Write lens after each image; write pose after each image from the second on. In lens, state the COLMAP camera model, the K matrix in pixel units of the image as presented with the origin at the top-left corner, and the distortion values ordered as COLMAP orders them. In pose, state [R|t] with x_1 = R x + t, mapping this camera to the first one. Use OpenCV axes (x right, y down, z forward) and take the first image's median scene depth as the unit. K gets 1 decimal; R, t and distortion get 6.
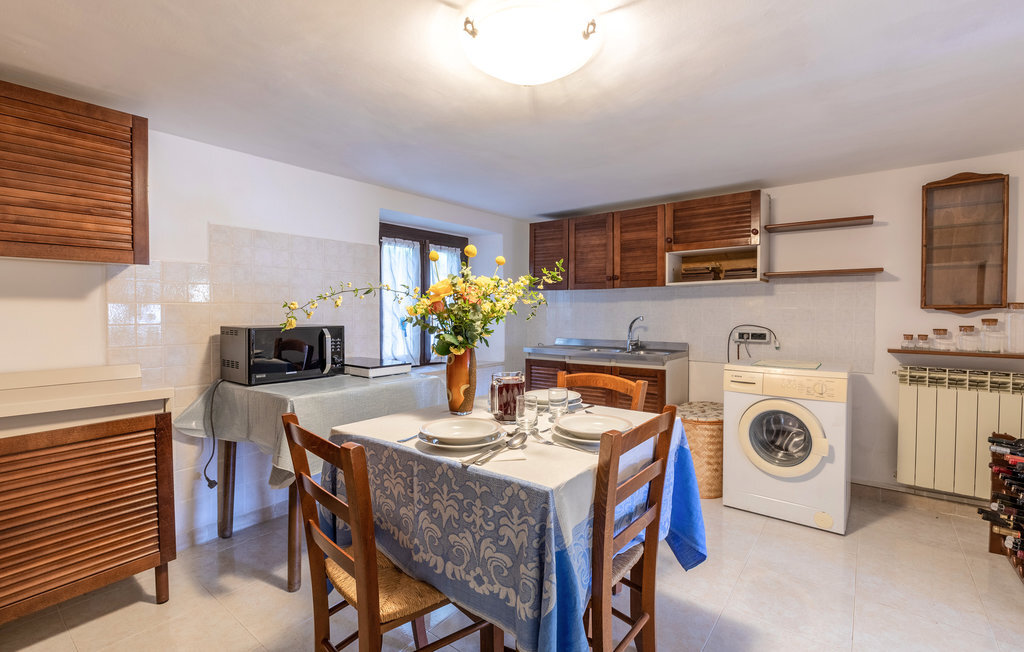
lens RADIAL K [[460.2, 0, 512.0], [0, 460.2, 326.0], [0, 0, 1]] dist [-0.000233, -0.000164]
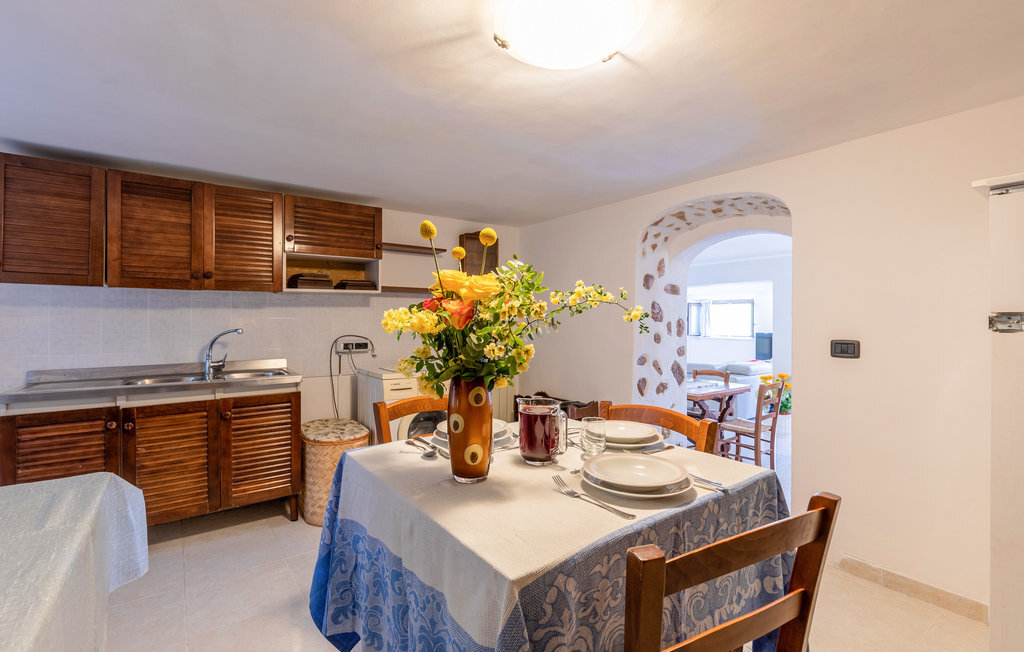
lens RADIAL K [[460.2, 0, 512.0], [0, 460.2, 326.0], [0, 0, 1]] dist [-0.000233, -0.000164]
pose [[0.266276, -0.011832, 0.963824, -0.359927], [0.031369, 0.999501, 0.003604, -0.014675], [-0.963386, 0.029275, 0.266515, 0.375089]]
